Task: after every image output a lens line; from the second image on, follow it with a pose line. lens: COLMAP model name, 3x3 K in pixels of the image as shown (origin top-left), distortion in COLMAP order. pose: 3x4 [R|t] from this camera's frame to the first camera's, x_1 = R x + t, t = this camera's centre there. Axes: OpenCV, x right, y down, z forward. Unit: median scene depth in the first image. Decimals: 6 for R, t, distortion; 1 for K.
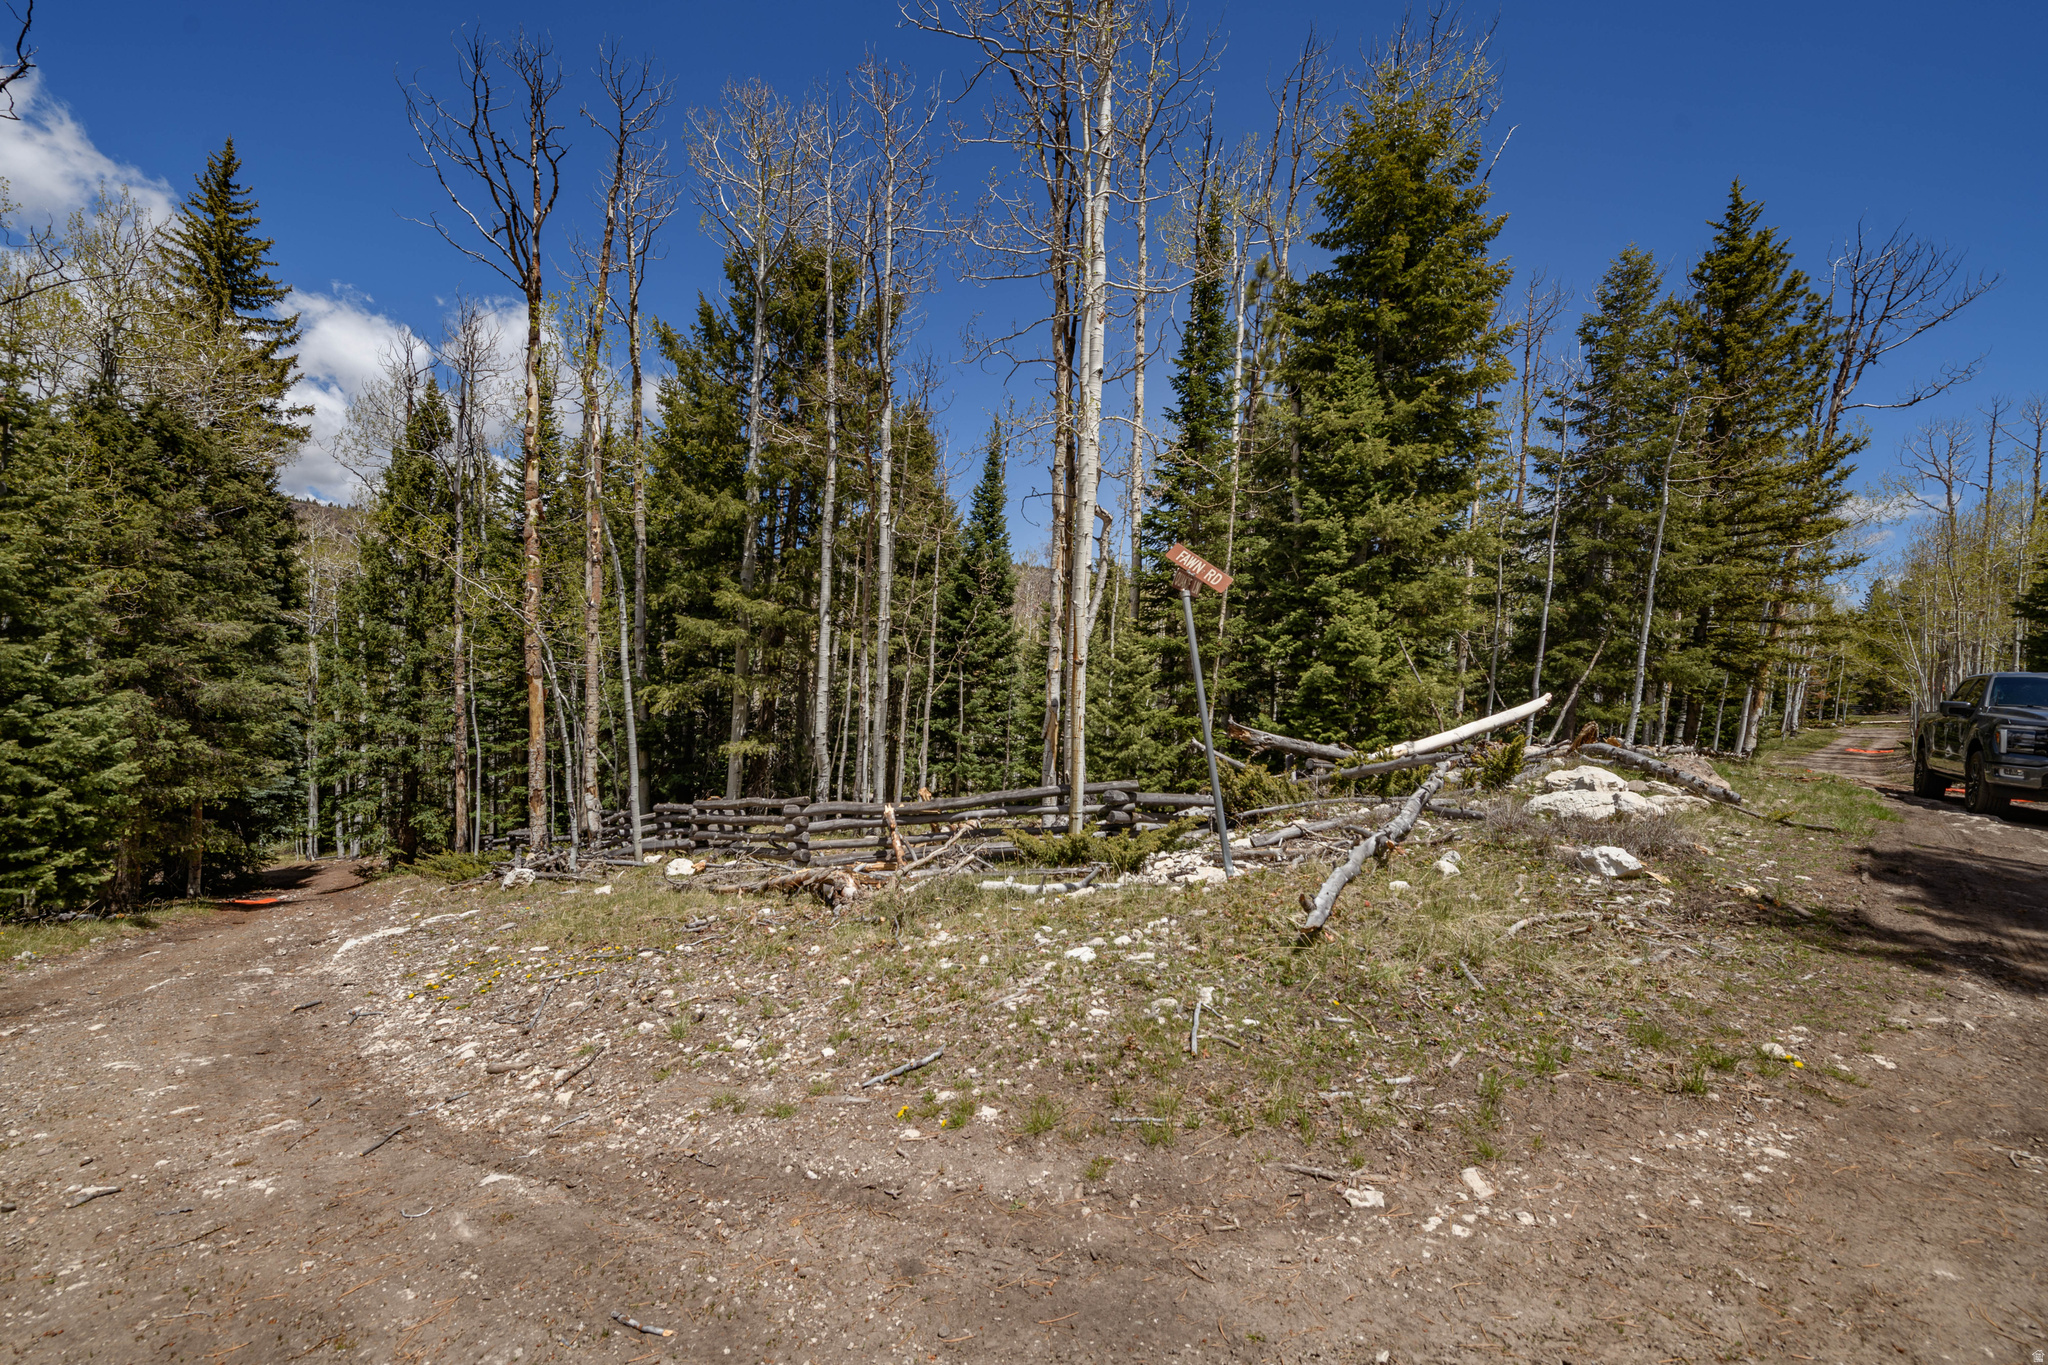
lens RADIAL K [[804.4, 0, 1024.0], [0, 804.4, 682.5], [0, 0, 1]] dist [0.001027, -0.004298]
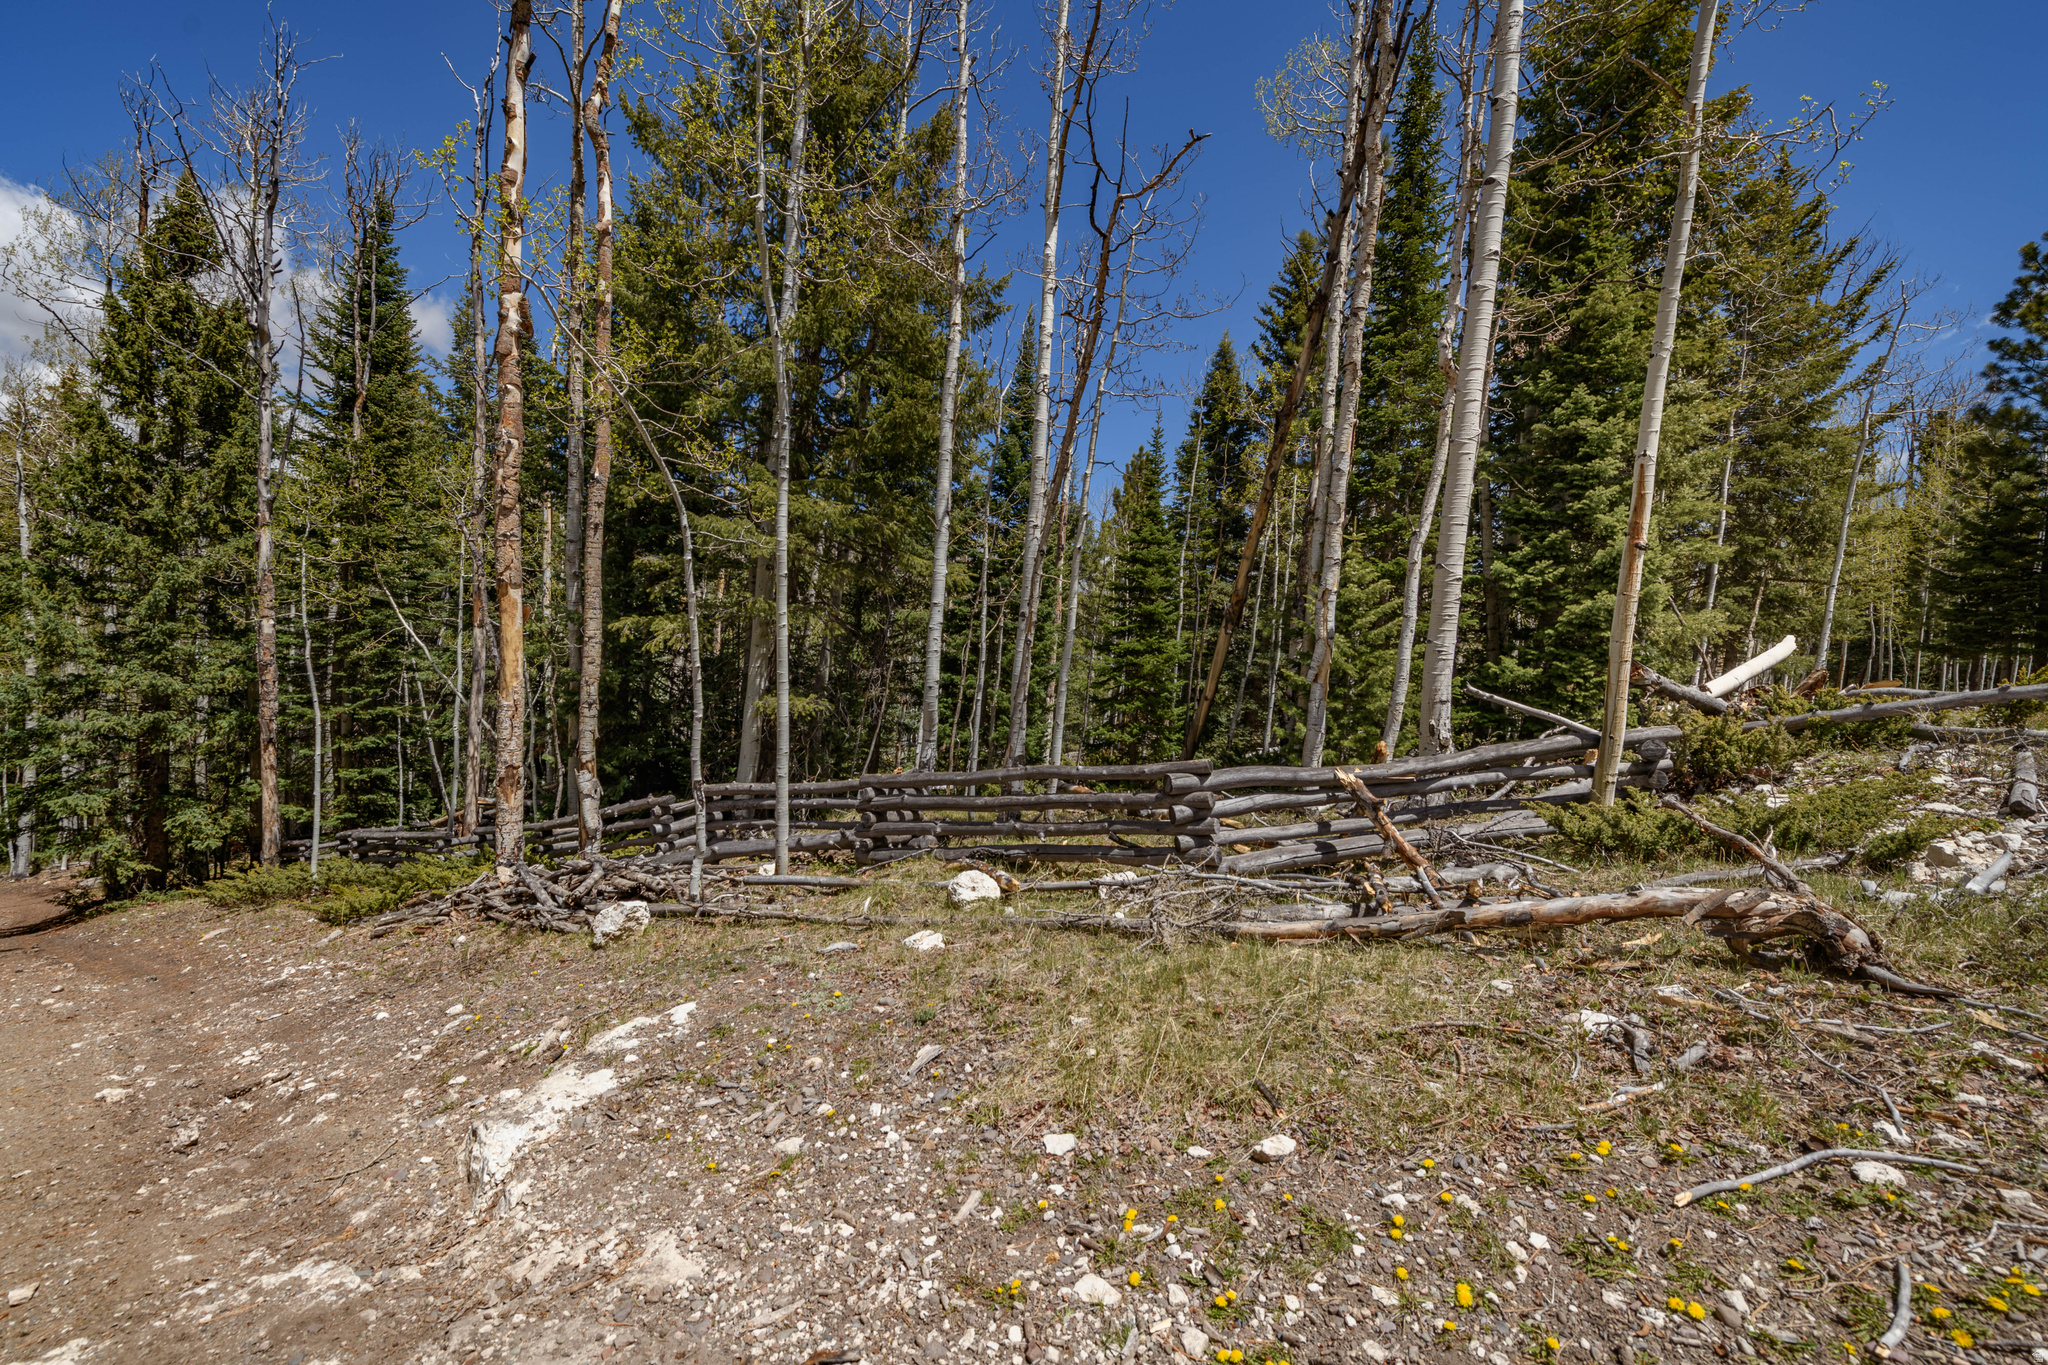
lens RADIAL K [[804.3, 0, 1024.0], [0, 804.3, 682.5], [0, 0, 1]] dist [-0.001208, -0.003073]
pose [[0.972119, 0.004291, 0.234447, -0.327816], [-0.011058, 0.999559, 0.027558, 0.041573], [-0.234226, -0.029383, 0.971738, 0.268349]]
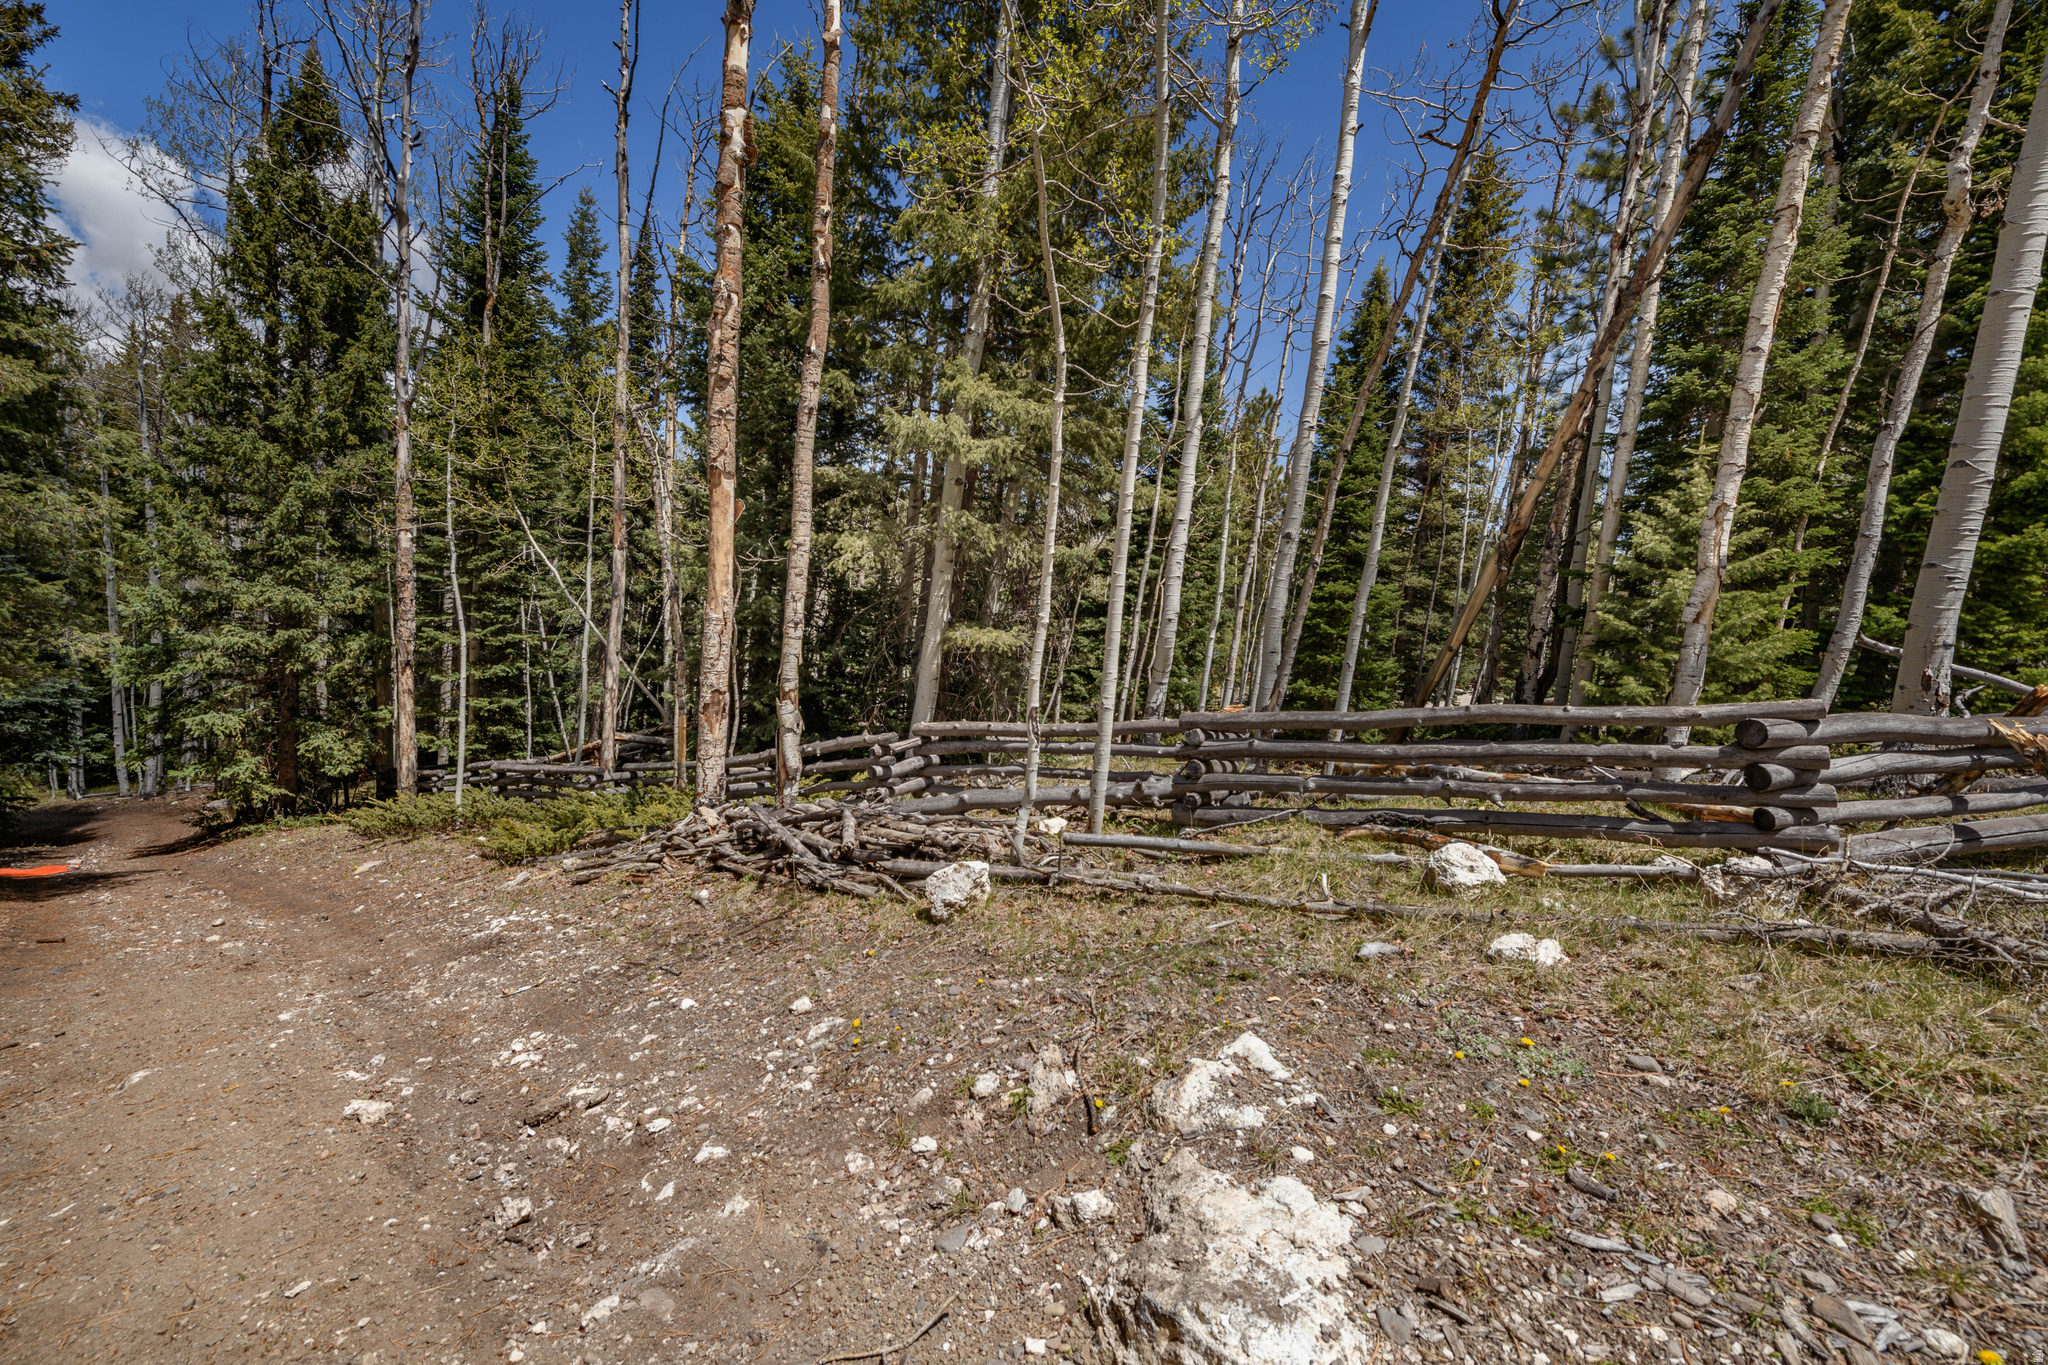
lens RADIAL K [[804.4, 0, 1024.0], [0, 804.4, 682.5], [0, 0, 1]] dist [0.001027, -0.004298]
pose [[0.984293, 0.027632, 0.174364, -0.449532], [-0.041383, 0.996269, 0.075729, 0.071064], [-0.171621, -0.081755, 0.981765, 0.396865]]
